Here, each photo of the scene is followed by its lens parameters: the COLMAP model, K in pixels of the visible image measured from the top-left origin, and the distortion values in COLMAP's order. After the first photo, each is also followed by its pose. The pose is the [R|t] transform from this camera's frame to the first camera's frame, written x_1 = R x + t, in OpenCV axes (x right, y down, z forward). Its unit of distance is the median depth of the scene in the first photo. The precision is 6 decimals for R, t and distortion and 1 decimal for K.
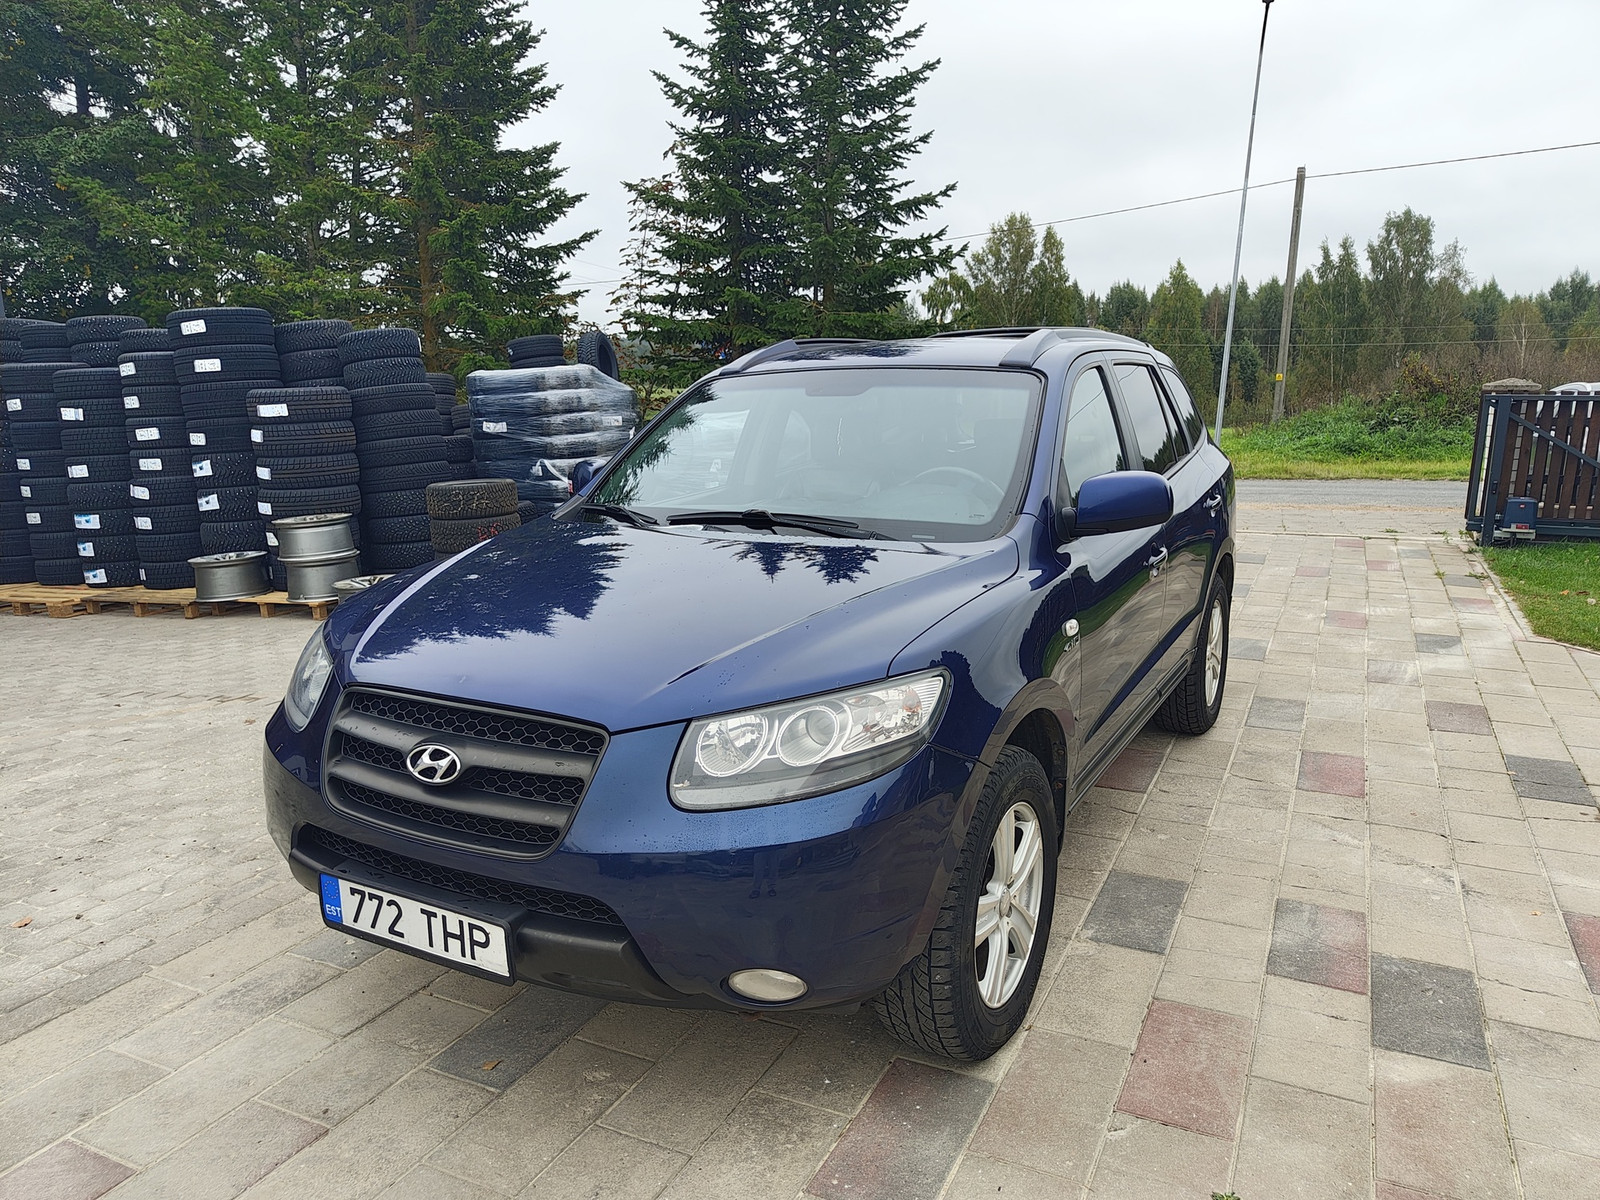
lens RADIAL K [[1114.8, 0, 778.2], [0, 1114.8, 623.2], [0, 0, 1]] dist [0.003999, 0.009090]
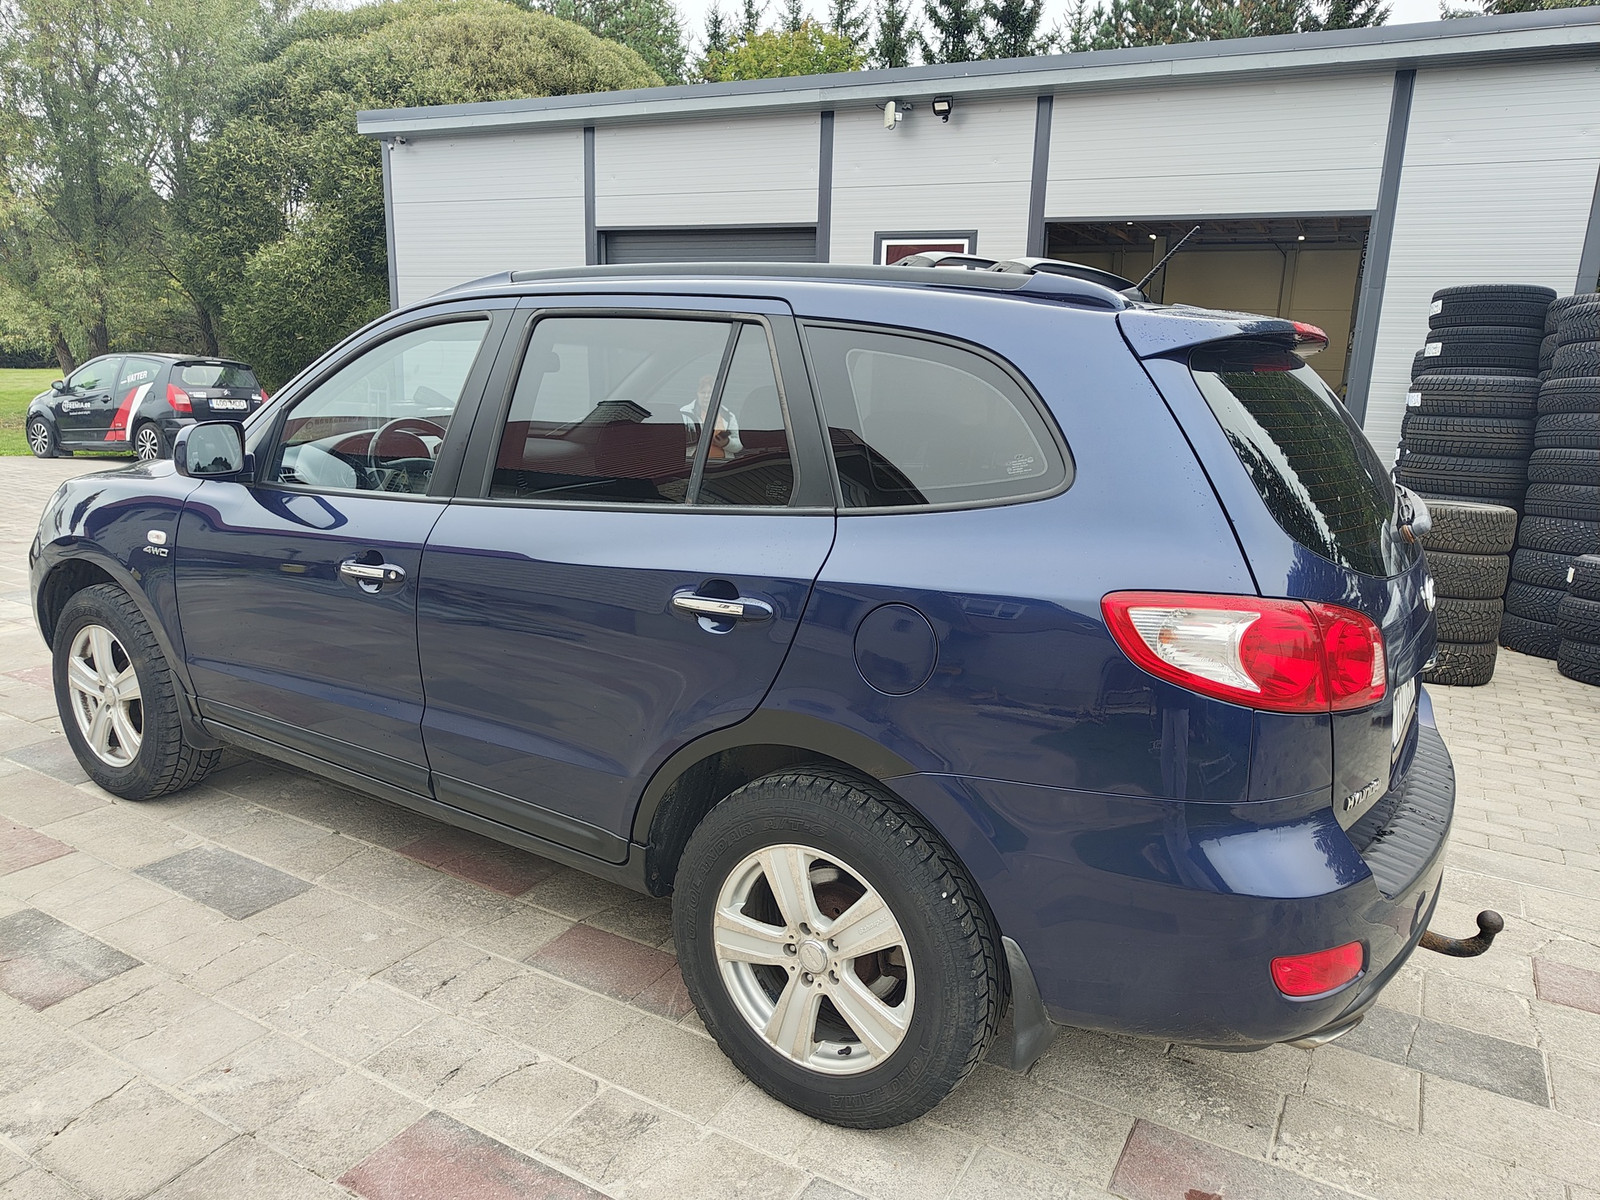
lens RADIAL K [[1114.8, 0, 803.8], [0, 1114.8, 599.7], [0, 0, 1]] dist [0.003999, 0.009090]
pose [[-0.043460, 0.229904, -0.972242, 1.080156], [-0.251860, 0.939209, 0.233352, -0.292131], [0.966787, 0.255011, 0.017085, 1.290502]]
